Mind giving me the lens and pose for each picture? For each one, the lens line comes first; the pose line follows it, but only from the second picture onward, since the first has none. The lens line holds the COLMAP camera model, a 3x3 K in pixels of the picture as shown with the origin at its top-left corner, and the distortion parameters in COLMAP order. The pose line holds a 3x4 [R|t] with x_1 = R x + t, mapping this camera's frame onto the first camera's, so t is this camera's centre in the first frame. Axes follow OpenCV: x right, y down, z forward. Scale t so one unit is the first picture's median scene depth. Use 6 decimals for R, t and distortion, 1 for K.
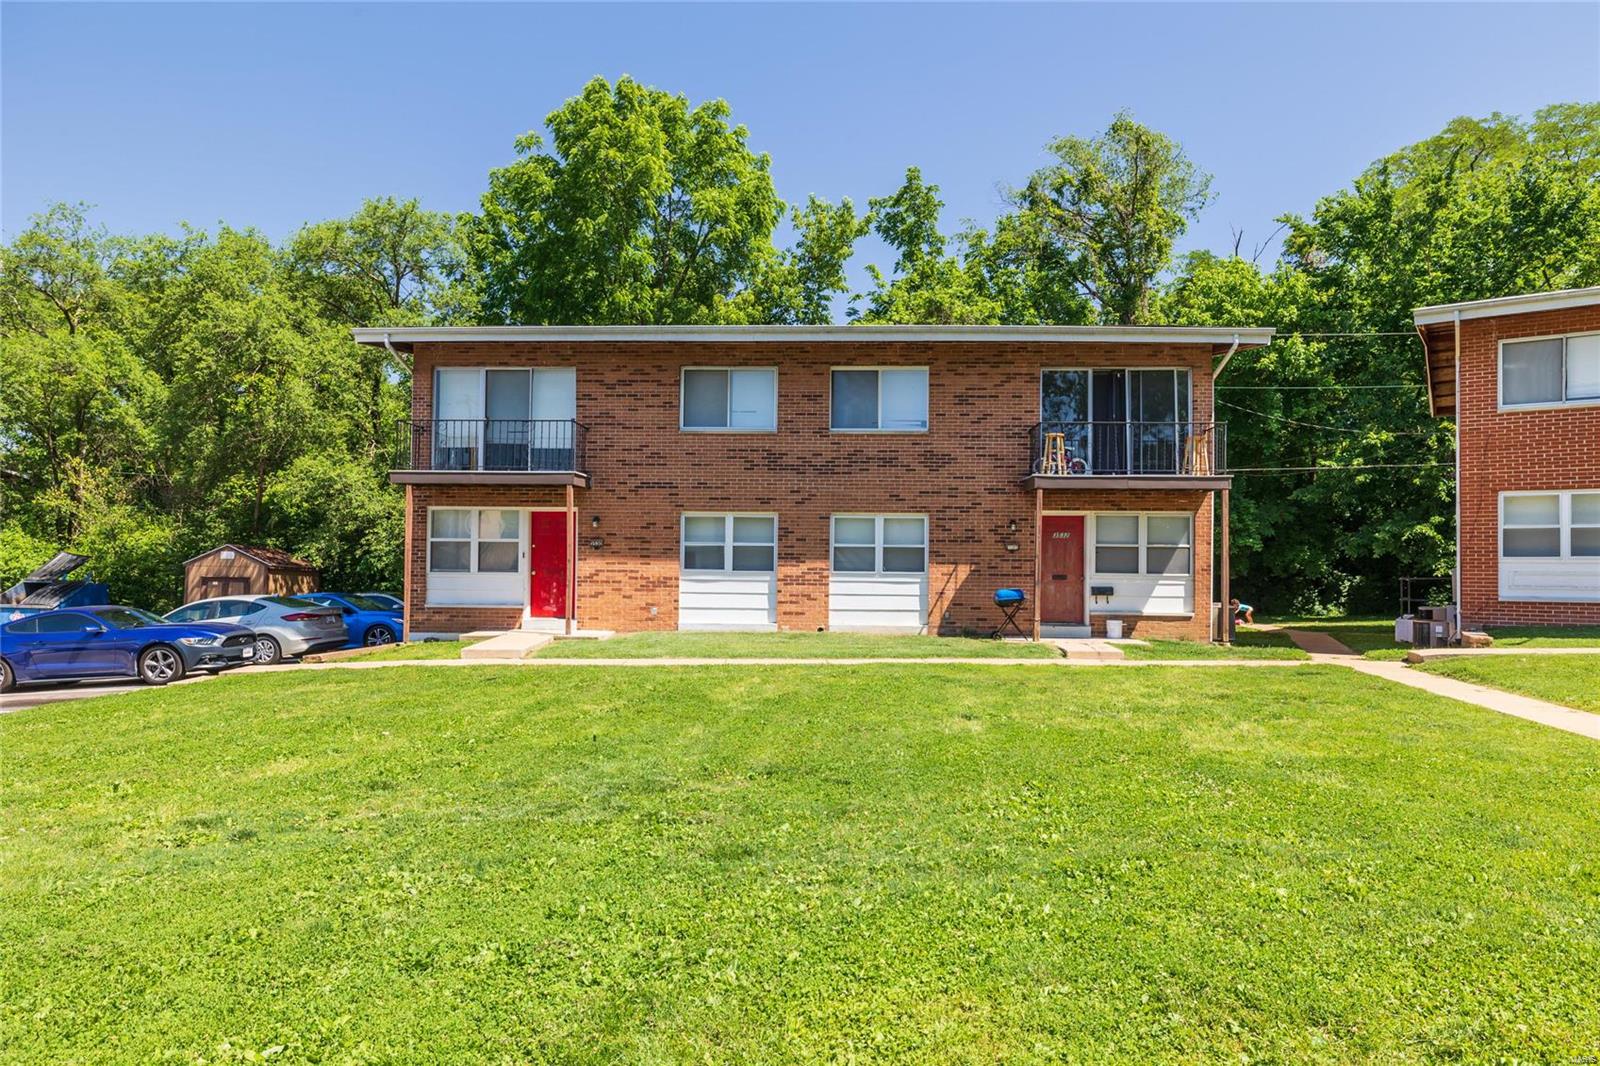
lens RADIAL K [[1077.4, 0, 806.4], [0, 1077.4, 545.6], [0, 0, 1]] dist [0.011782, 0.002656]
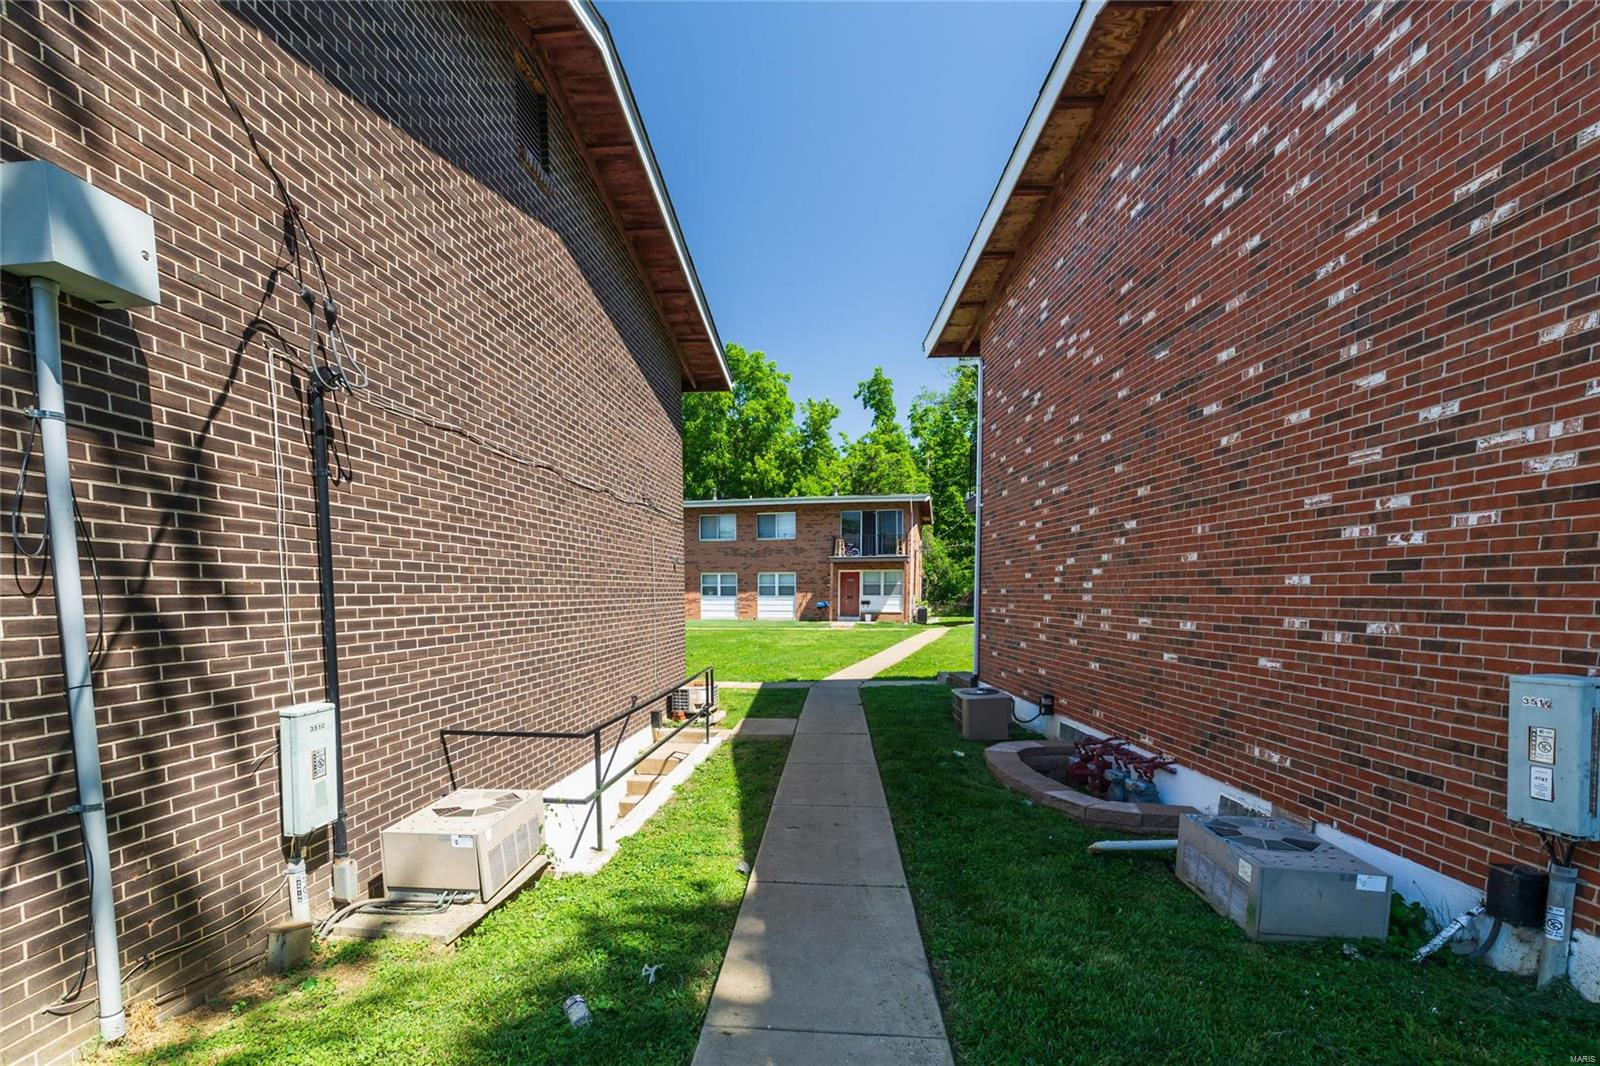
lens RADIAL K [[683.7, 0, 777.0], [0, 683.7, 640.5], [0, 0, 1]] dist [0.015420, 0.001481]
pose [[0.987066, -0.000474, -0.160313, 0.322840], [0.016328, 0.995092, 0.097593, -0.027220], [0.159480, -0.098948, 0.982230, -0.572323]]
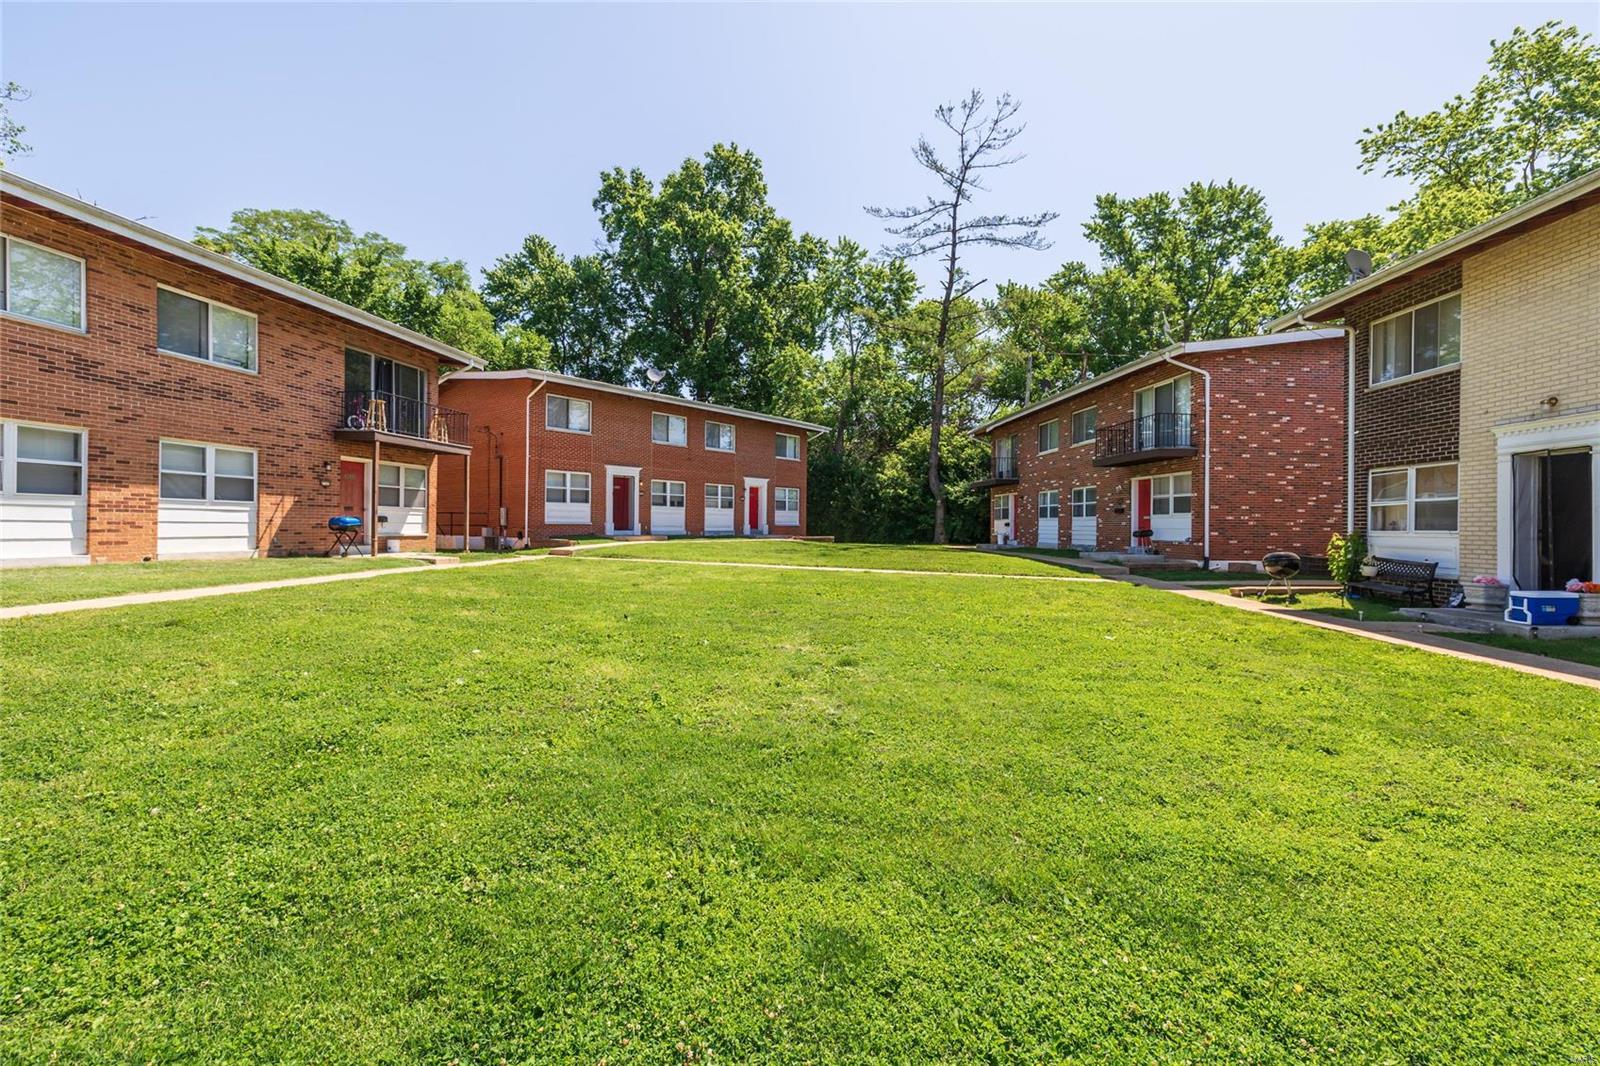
lens RADIAL K [[683.7, 0, 804.2], [0, 683.7, 522.5], [0, 0, 1]] dist [0.015420, 0.001481]
pose [[0.115498, -0.002016, 0.993306, -0.526905], [-0.036636, 0.999309, 0.006288, 0.020967], [-0.992632, -0.037117, 0.115344, 0.357969]]
